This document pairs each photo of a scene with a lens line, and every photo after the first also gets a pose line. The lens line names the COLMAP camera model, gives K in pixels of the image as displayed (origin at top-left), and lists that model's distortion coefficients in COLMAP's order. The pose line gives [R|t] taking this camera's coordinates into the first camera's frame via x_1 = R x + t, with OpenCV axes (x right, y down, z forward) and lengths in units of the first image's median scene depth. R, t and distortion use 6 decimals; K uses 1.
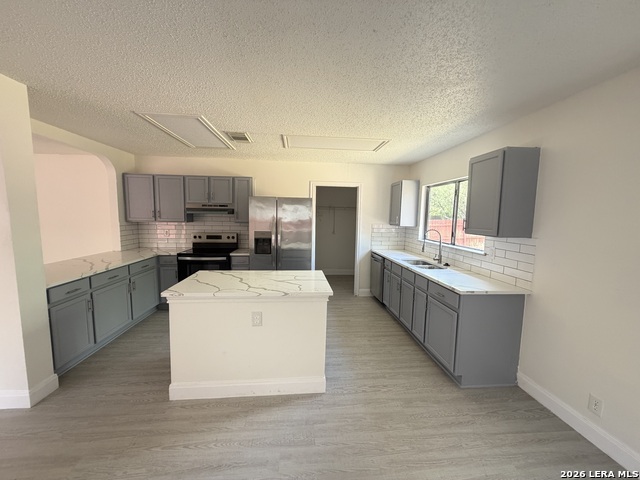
lens RADIAL K [[259.7, 0, 318.9], [0, 259.7, 242.6], [0, 0, 1]] dist [0.003755, 0.000254]
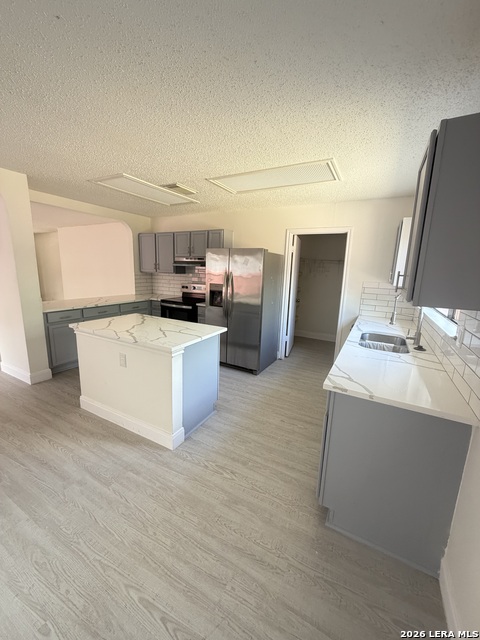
lens RADIAL K [[259.7, 0, 240.0], [0, 259.7, 320.0], [0, 0, 1]] dist [0.003755, 0.000254]
pose [[0.827255, 0.117849, -0.549327, 0.445381], [-0.077207, 0.992323, 0.096618, -0.009008], [0.556496, -0.037516, 0.830003, 0.226973]]
